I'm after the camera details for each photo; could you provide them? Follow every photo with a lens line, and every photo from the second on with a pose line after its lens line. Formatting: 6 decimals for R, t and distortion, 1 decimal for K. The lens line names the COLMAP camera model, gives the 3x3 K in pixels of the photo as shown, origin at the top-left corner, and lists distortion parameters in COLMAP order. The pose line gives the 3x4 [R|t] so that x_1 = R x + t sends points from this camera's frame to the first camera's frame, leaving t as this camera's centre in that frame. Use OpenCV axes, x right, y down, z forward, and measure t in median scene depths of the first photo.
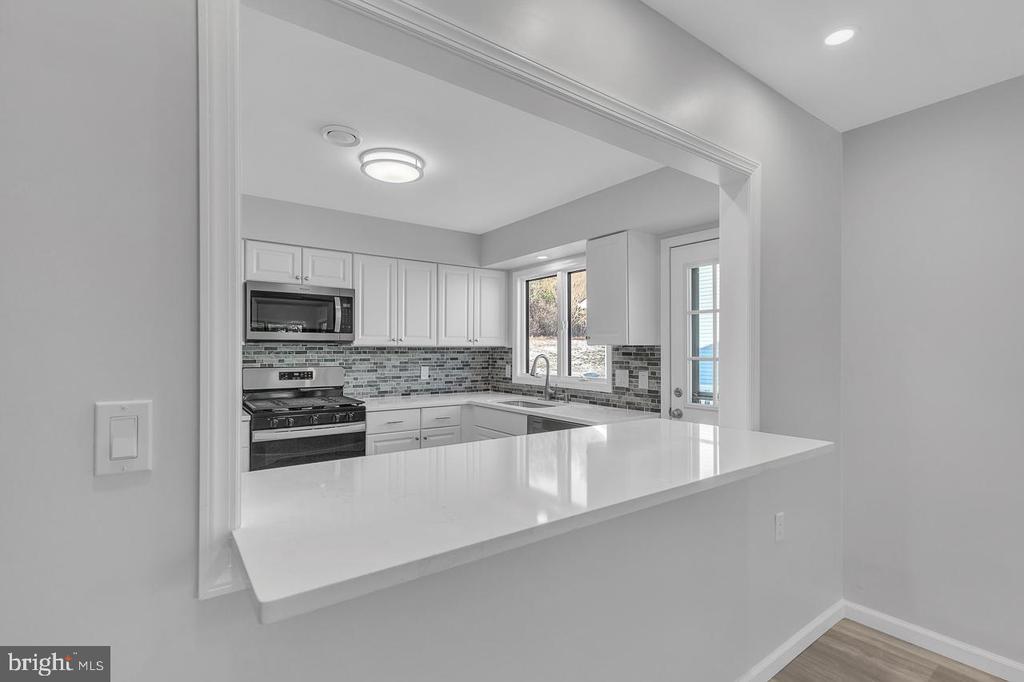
lens RADIAL K [[468.6, 0, 512.8], [0, 468.6, 345.7], [0, 0, 1]] dist [-0.001825, -0.000123]
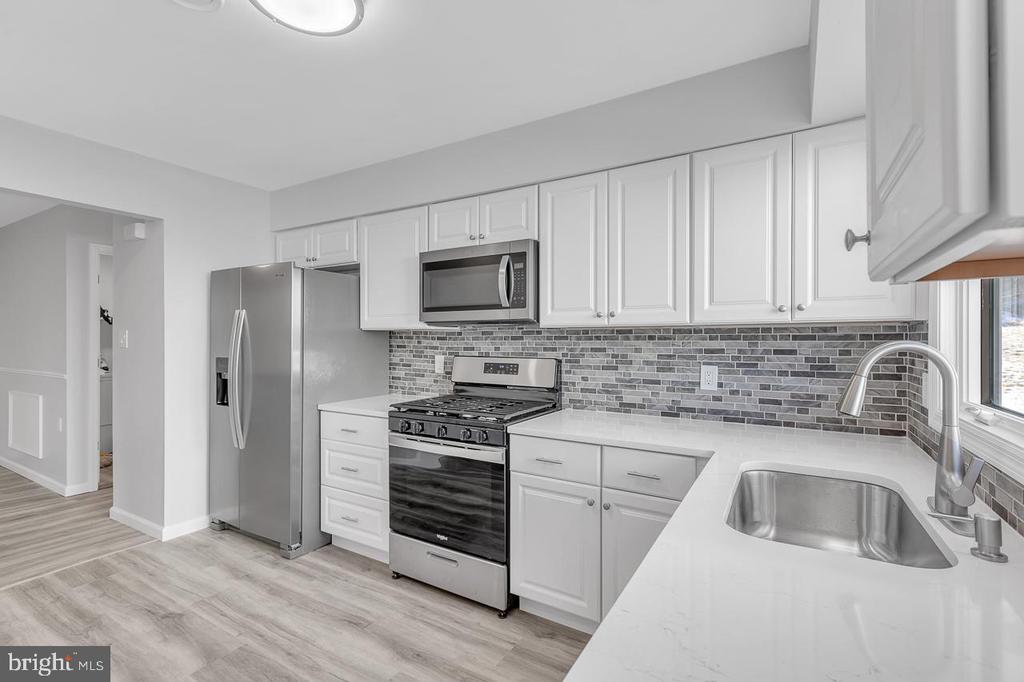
lens RADIAL K [[464.6, 0, 522.5], [0, 464.6, 343.2], [0, 0, 1]] dist [-0.004360, -0.000718]
pose [[0.392418, 0.005442, -0.919771, 0.239484], [0.008028, 0.999924, 0.009341, 0.016150], [0.919752, -0.011050, 0.392345, 0.731625]]
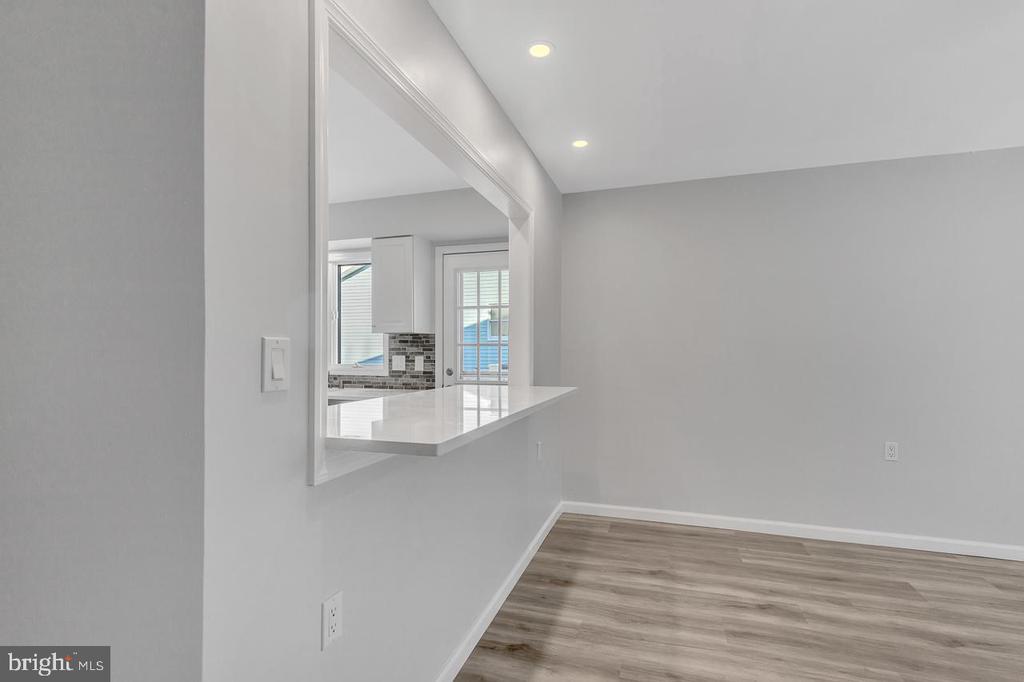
lens RADIAL K [[464.6, 0, 522.5], [0, 464.6, 343.2], [0, 0, 1]] dist [-0.004360, -0.000718]
pose [[0.803431, 0.005292, 0.595374, -0.185930], [-0.002579, 0.999982, -0.005409, 0.024965], [-0.595392, 0.002810, 0.803431, -0.084534]]
